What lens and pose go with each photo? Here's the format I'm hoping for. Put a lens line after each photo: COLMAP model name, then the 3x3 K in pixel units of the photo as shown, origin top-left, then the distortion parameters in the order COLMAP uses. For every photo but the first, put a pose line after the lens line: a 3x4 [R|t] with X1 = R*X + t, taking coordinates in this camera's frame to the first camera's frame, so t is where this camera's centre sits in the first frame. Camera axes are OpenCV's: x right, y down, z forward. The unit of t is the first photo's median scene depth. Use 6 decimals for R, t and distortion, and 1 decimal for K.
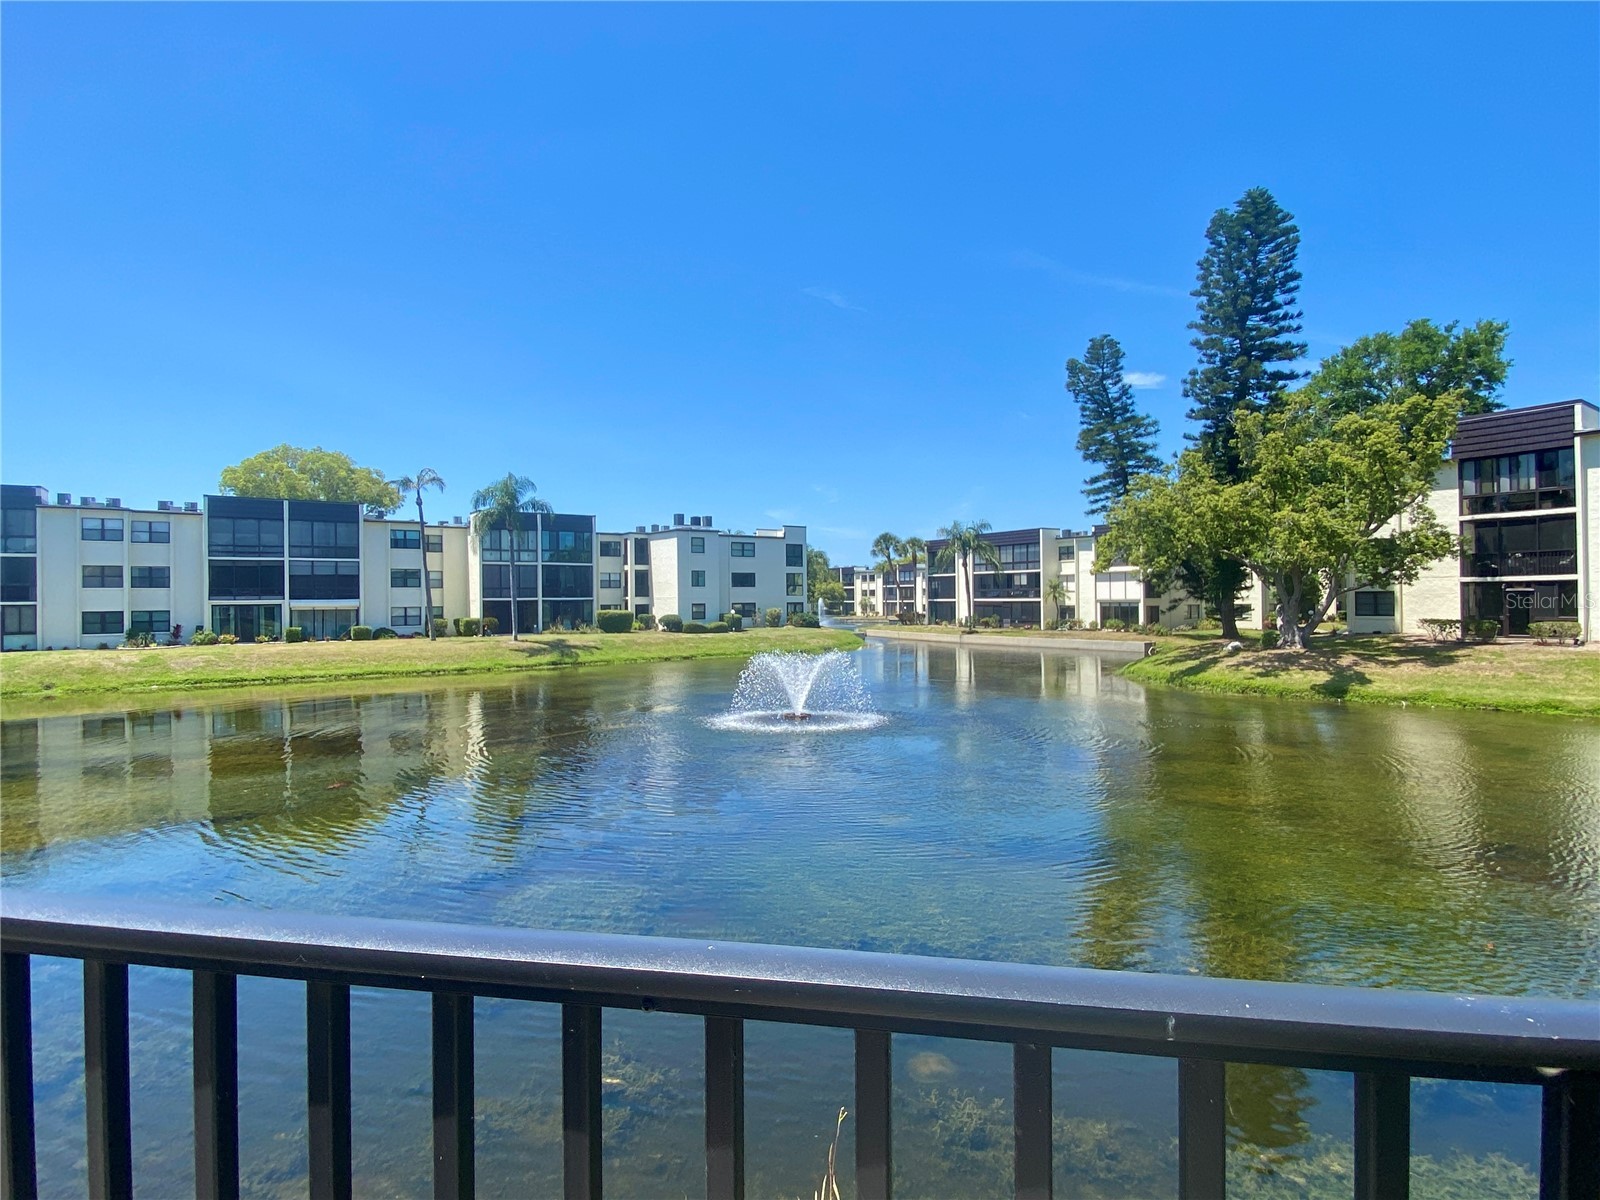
lens RADIAL K [[840.2, 0, 777.1], [0, 840.2, 596.0], [0, 0, 1]] dist [0.021366, -0.023611]
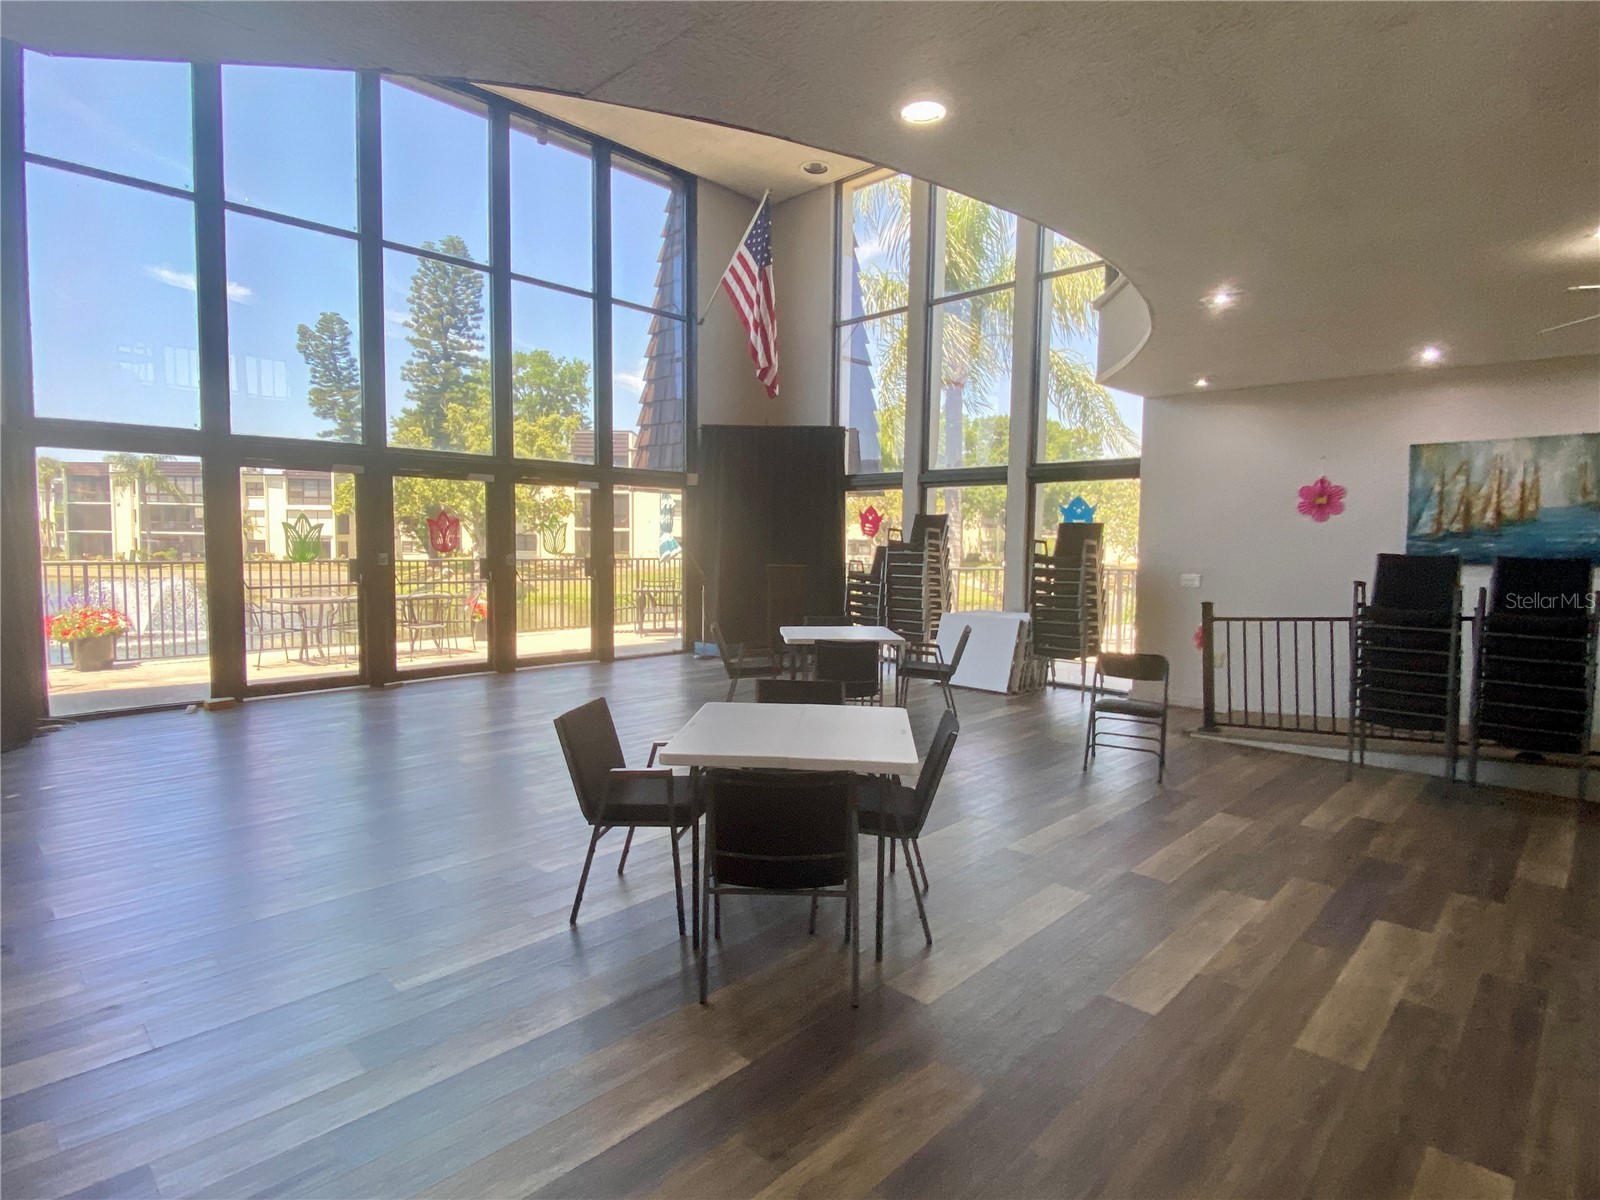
lens RADIAL K [[840.2, 0, 800.4], [0, 840.2, 600.4], [0, 0, 1]] dist [0.021366, -0.023611]
pose [[0.543303, -0.043030, 0.838433, -0.234264], [-0.024485, 0.997449, 0.067058, -0.000855], [-0.839179, -0.056962, 0.540864, -0.188681]]
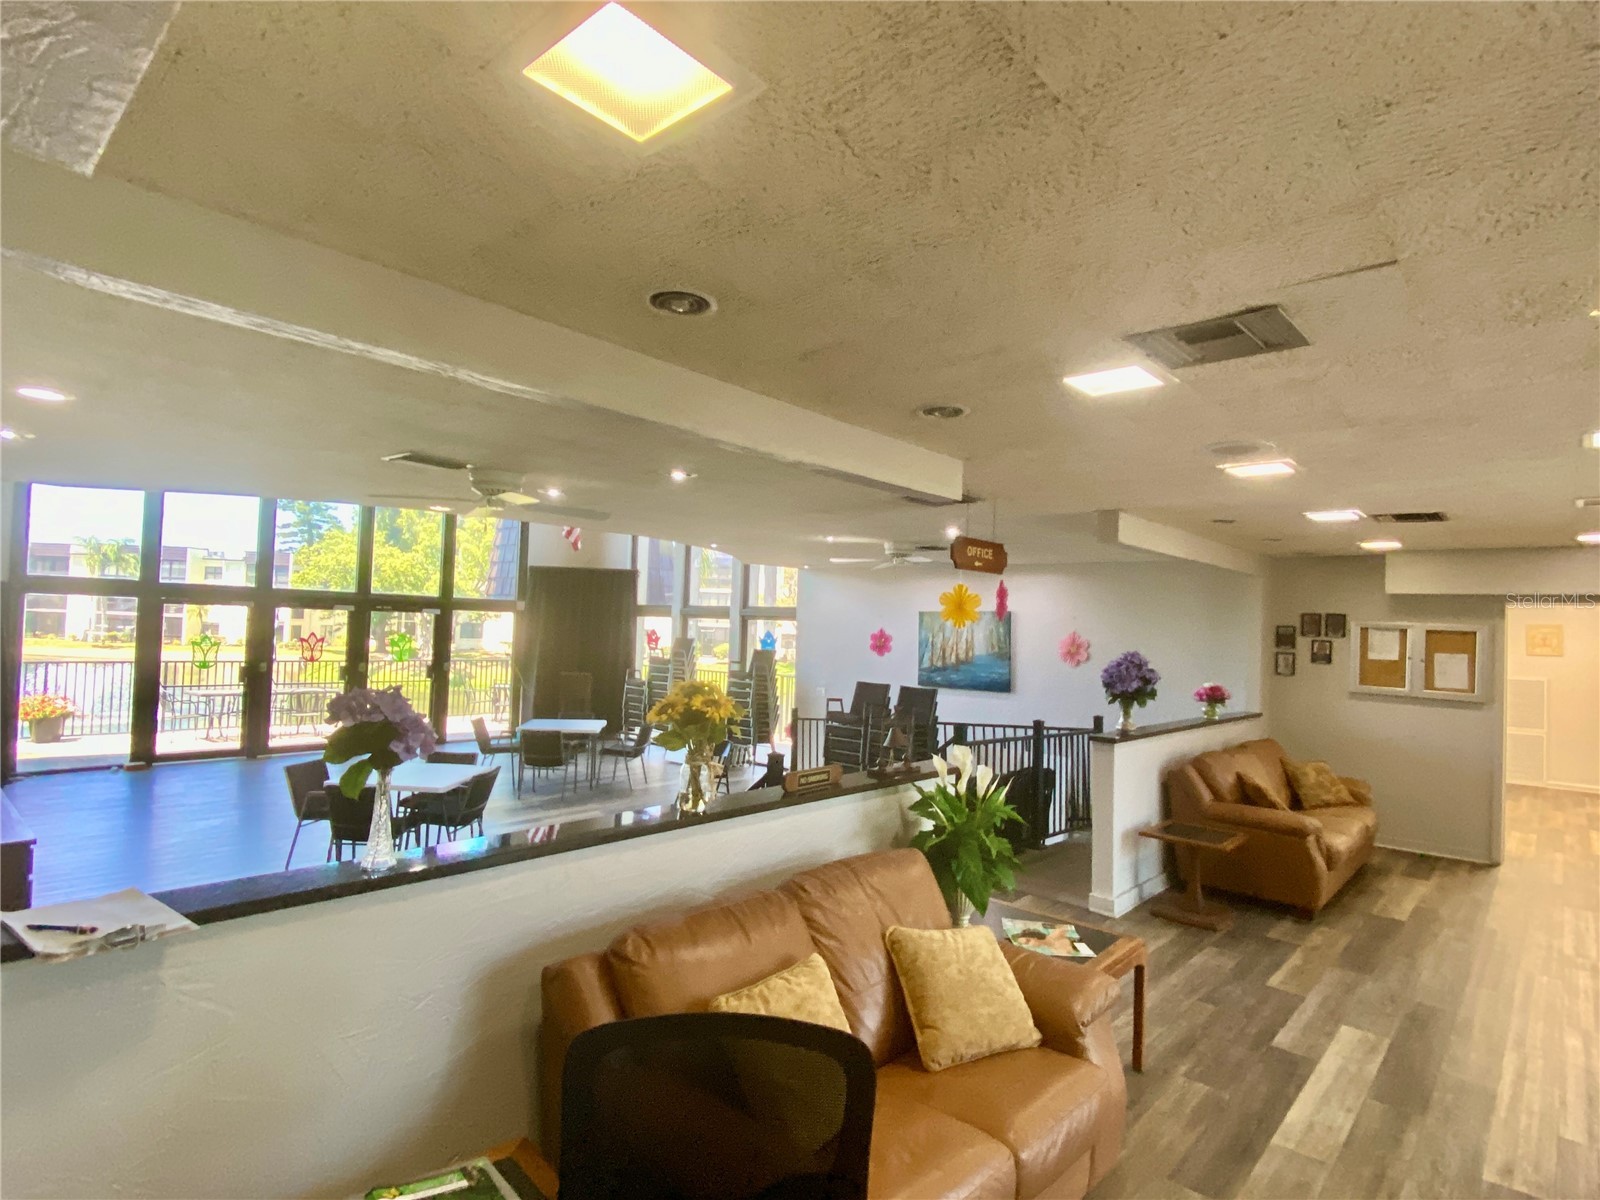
lens RADIAL K [[840.2, 0, 802.1], [0, 840.2, 602.8], [0, 0, 1]] dist [0.021366, -0.023611]
pose [[0.512660, 0.054852, 0.856838, -0.262380], [-0.044897, 0.998305, -0.037046, -0.010686], [-0.857417, -0.019477, 0.514253, -0.270522]]
